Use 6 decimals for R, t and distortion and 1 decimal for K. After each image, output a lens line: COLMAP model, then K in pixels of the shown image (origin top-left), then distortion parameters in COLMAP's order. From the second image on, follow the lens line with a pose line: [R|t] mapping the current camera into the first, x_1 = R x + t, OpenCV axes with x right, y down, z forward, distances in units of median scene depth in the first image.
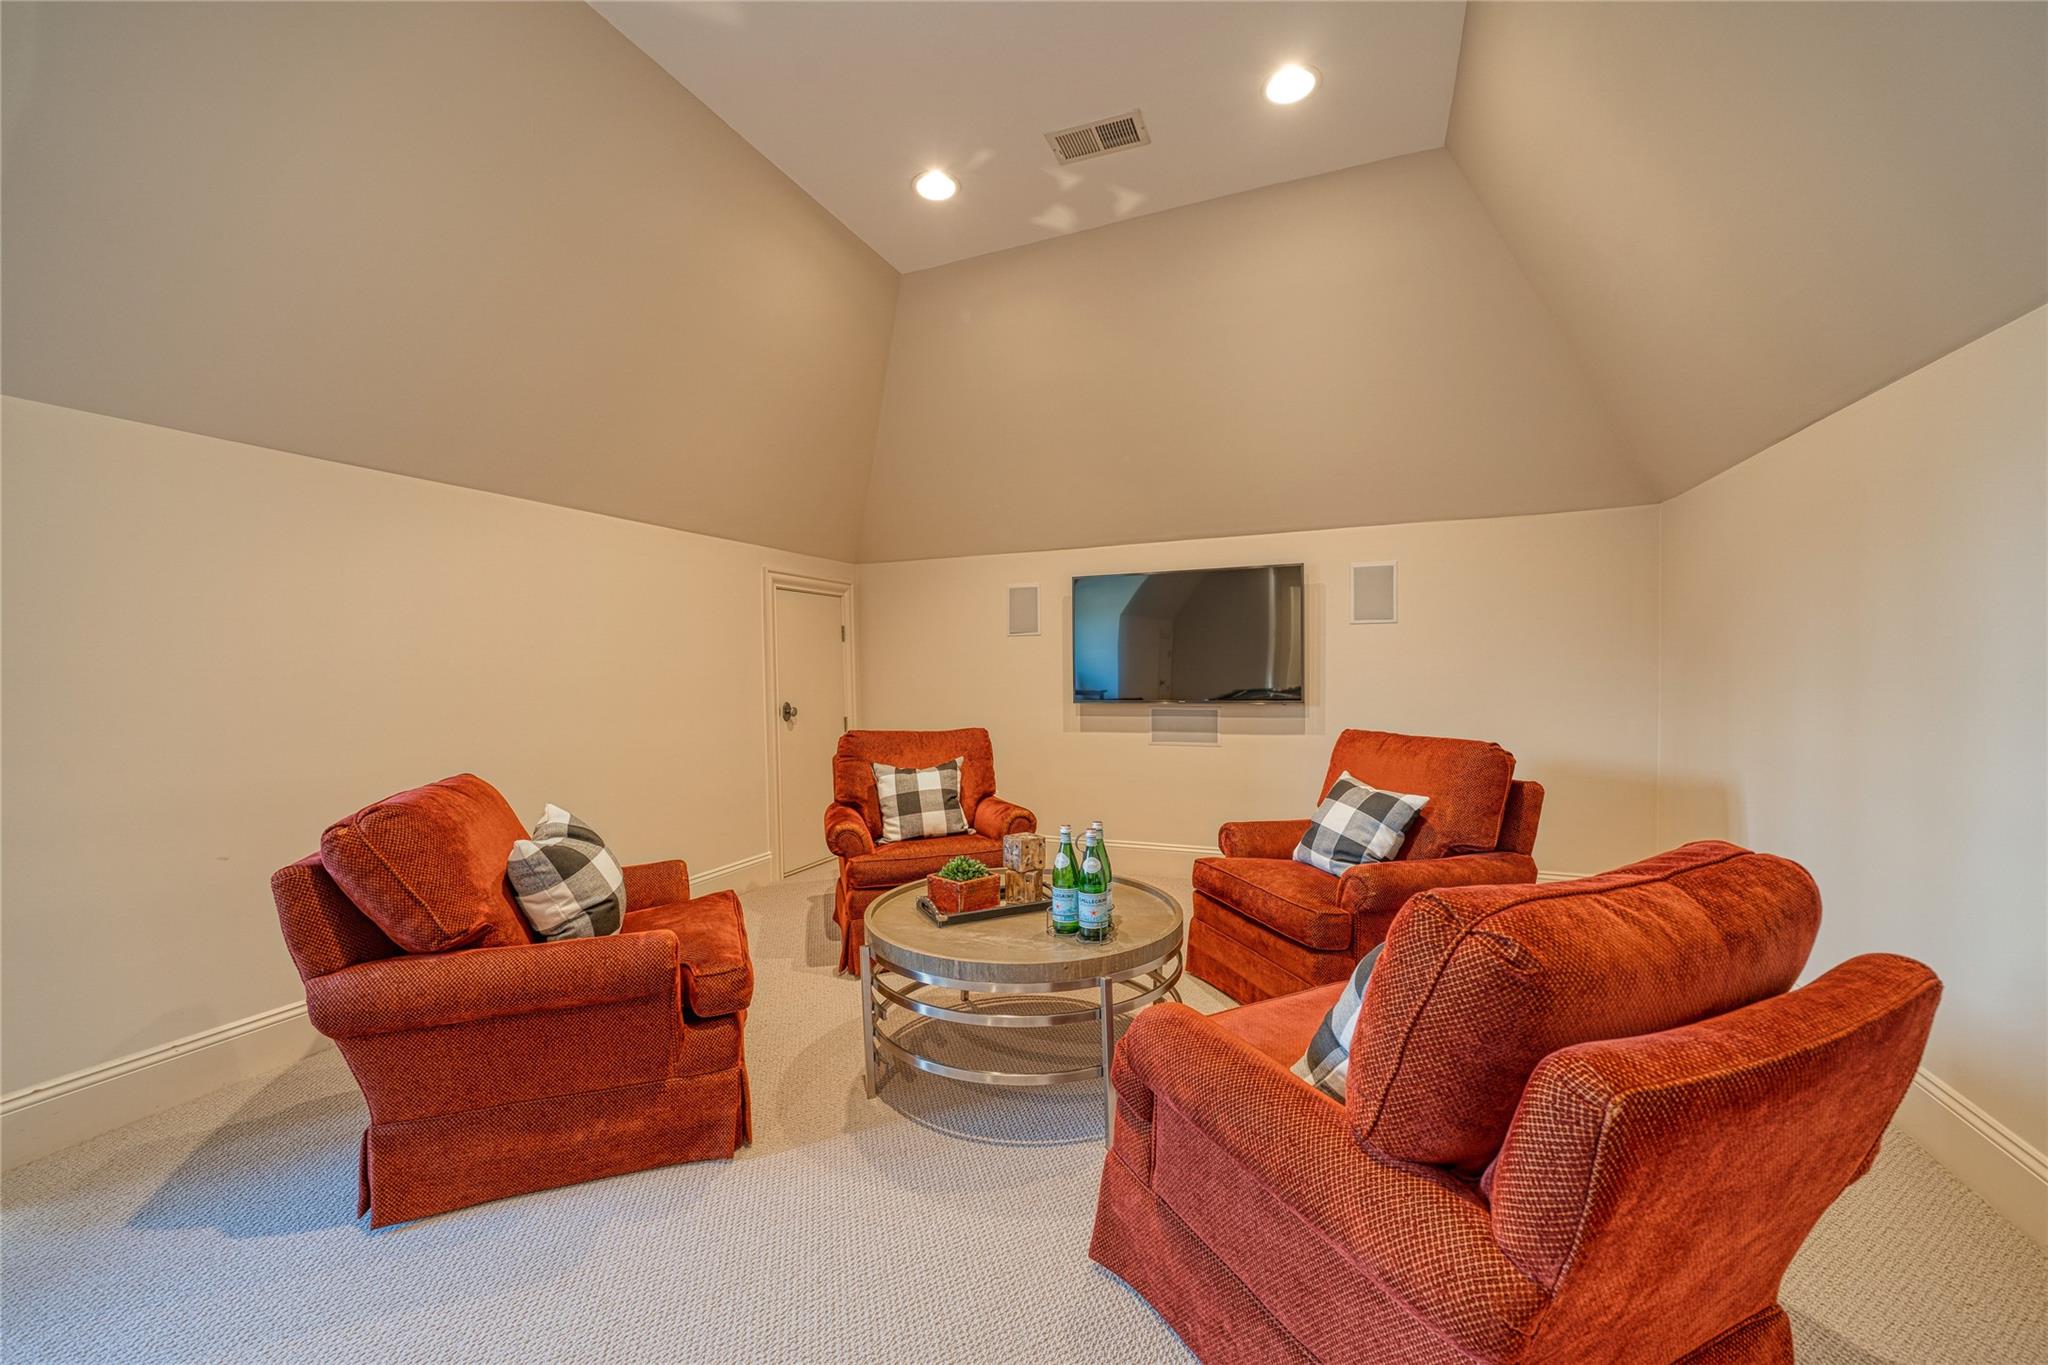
lens RADIAL K [[758.7, 0, 1027.3], [0, 758.7, 681.2], [0, 0, 1]] dist [0.002314, -0.000063]
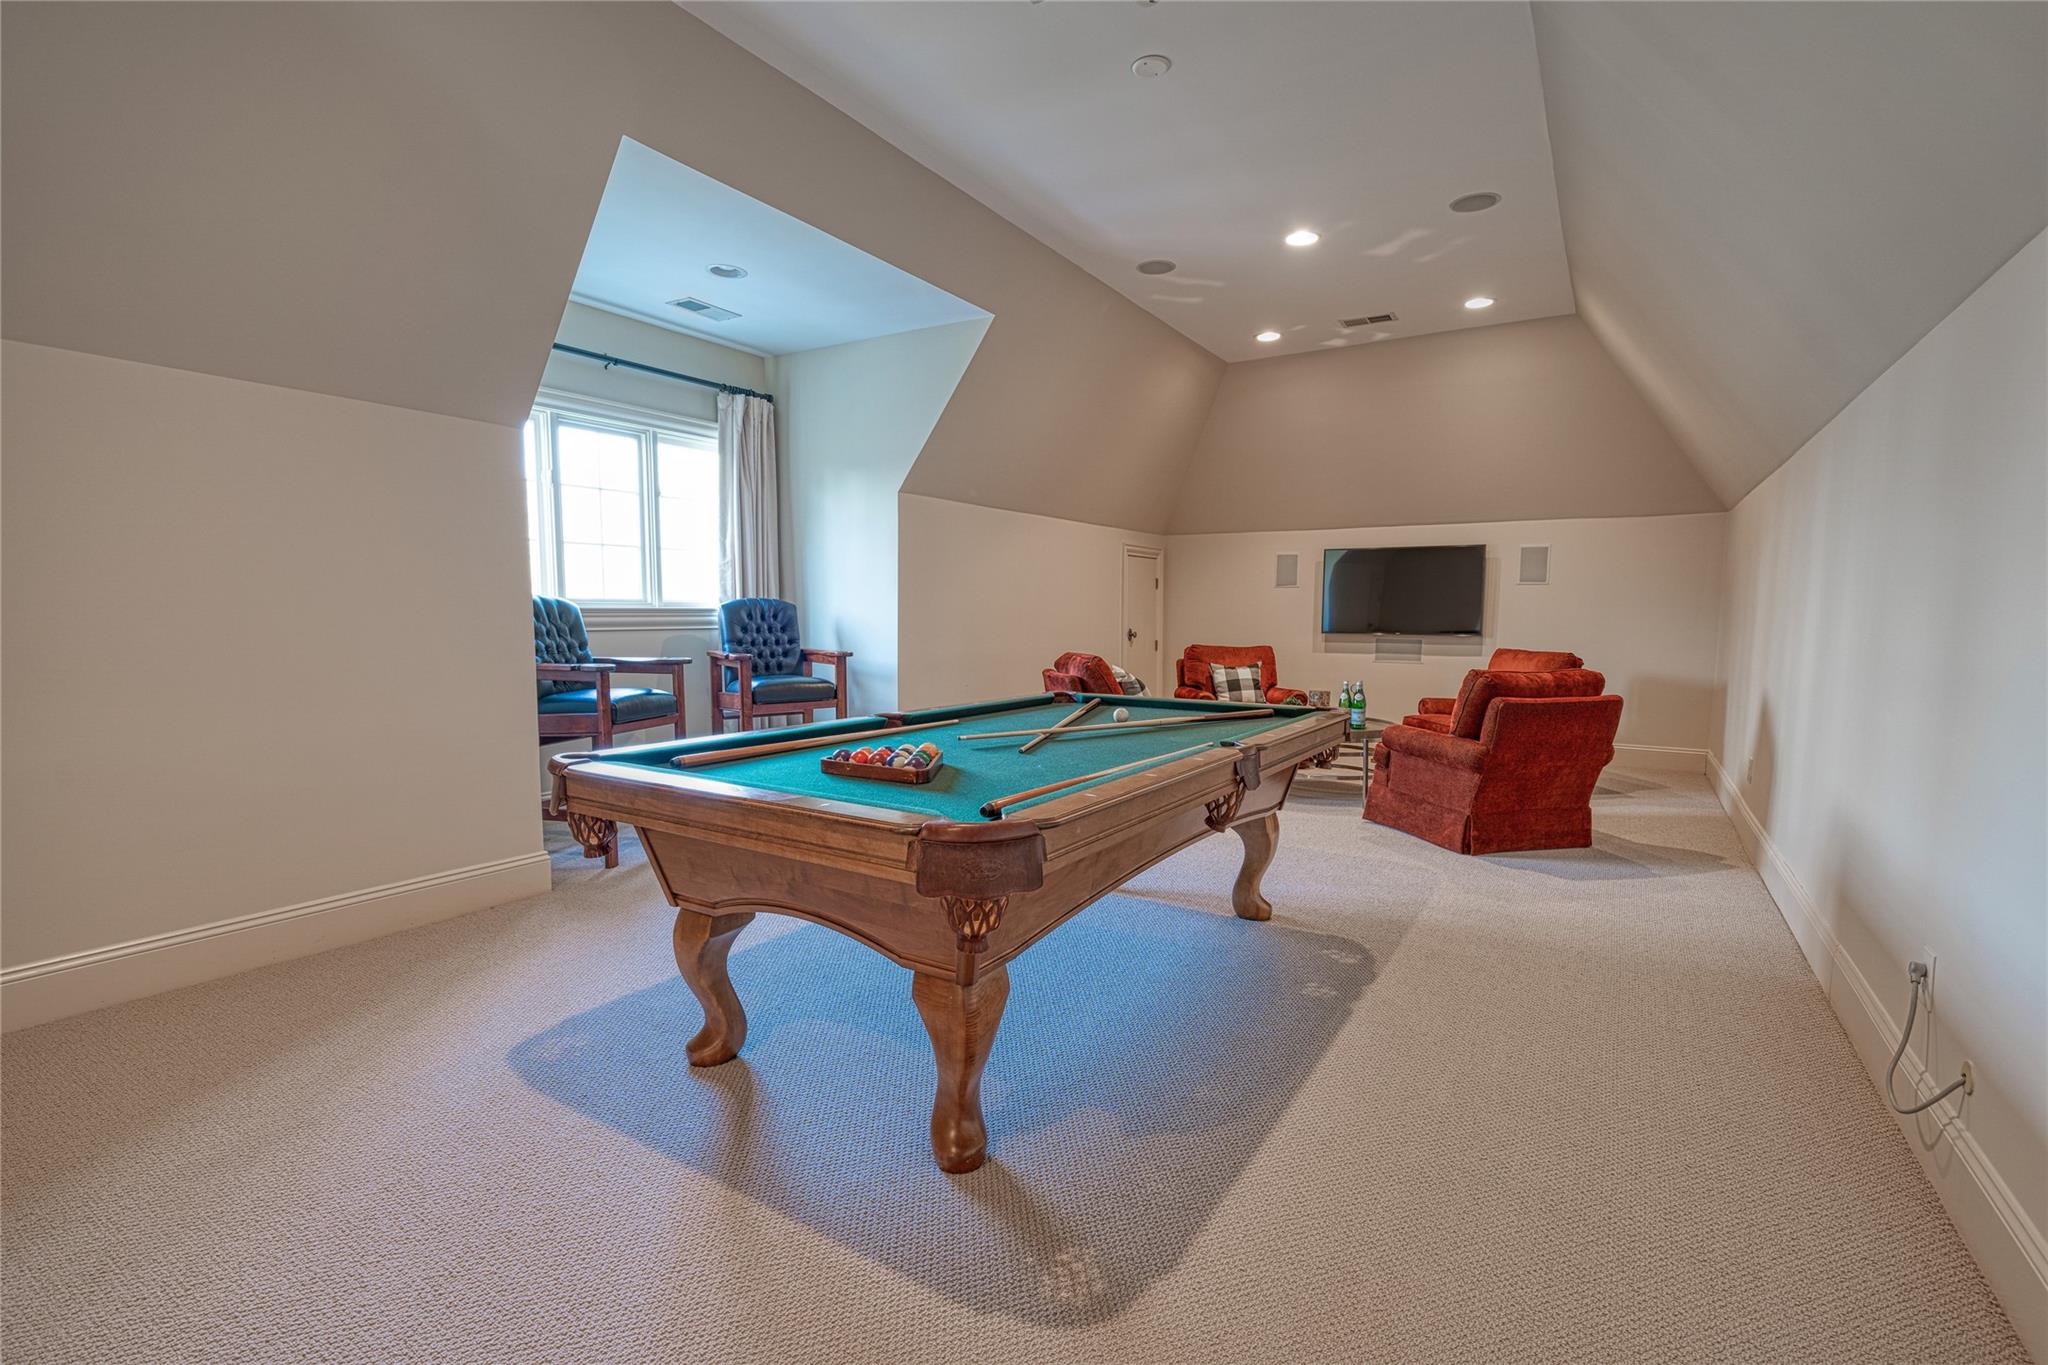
lens RADIAL K [[899.5, 0, 1024.5], [0, 899.5, 684.5], [0, 0, 1]] dist [0.002519, 0.000058]
pose [[0.984327, 0.031749, -0.173473, -0.256456], [-0.019223, 0.997116, 0.073414, 0.013338], [0.175303, -0.068928, 0.982099, -1.079968]]
